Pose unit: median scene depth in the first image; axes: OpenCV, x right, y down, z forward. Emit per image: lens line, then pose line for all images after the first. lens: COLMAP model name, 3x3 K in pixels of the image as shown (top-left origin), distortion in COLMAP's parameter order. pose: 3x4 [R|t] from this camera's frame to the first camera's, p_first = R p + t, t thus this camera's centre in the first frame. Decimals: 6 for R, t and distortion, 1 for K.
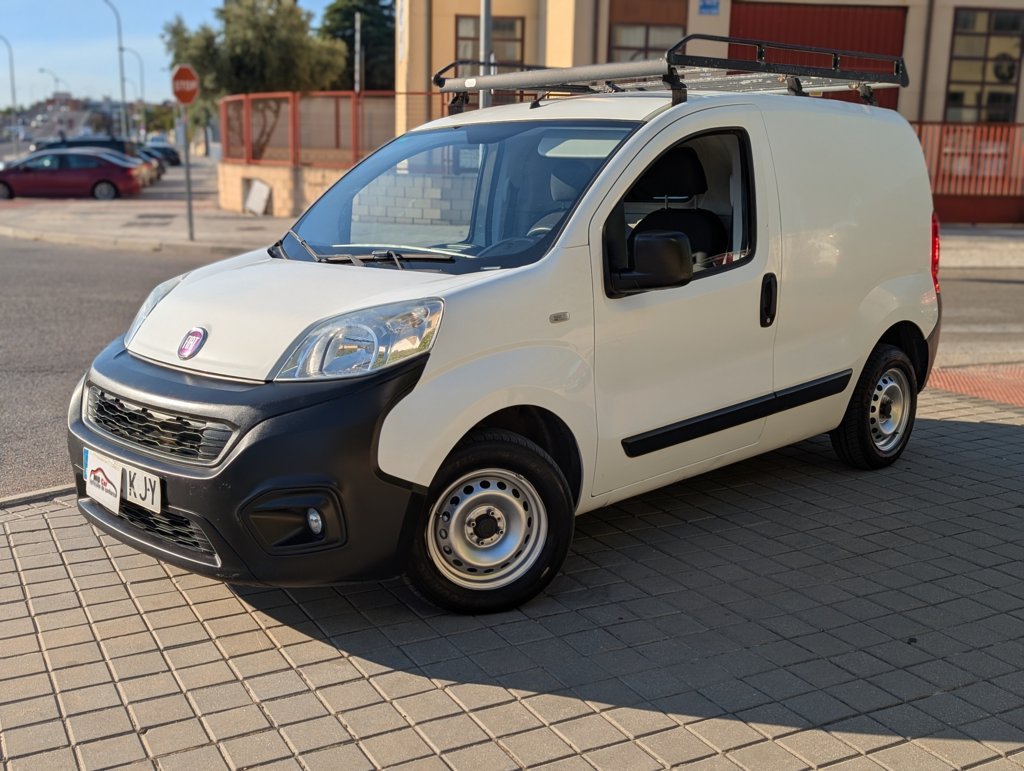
lens RADIAL K [[1069.0, 0, 512.0], [0, 1069.0, 385.5], [0, 0, 1]] dist [0.006214, 0.011865]
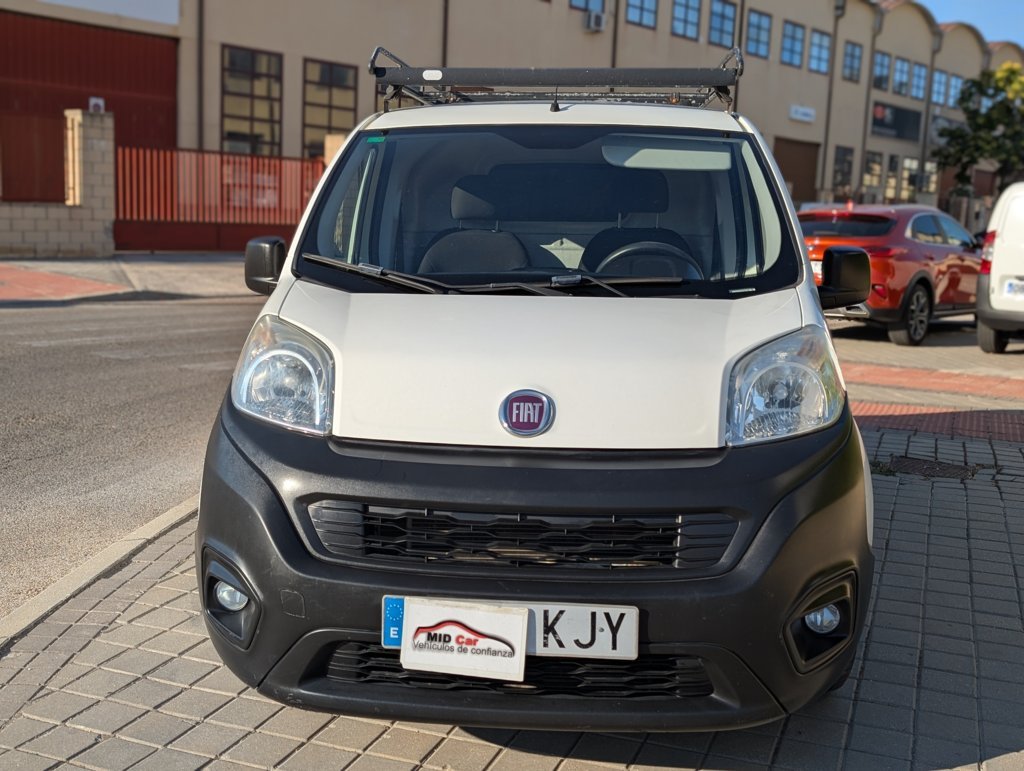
lens RADIAL K [[1069.0, 0, 512.0], [0, 1069.0, 385.5], [0, 0, 1]] dist [0.006214, 0.011865]
pose [[0.773861, -0.088057, 0.627204, -0.555811], [0.104591, 0.994459, 0.010571, -0.048986], [-0.624660, 0.057419, 0.778783, 0.348892]]
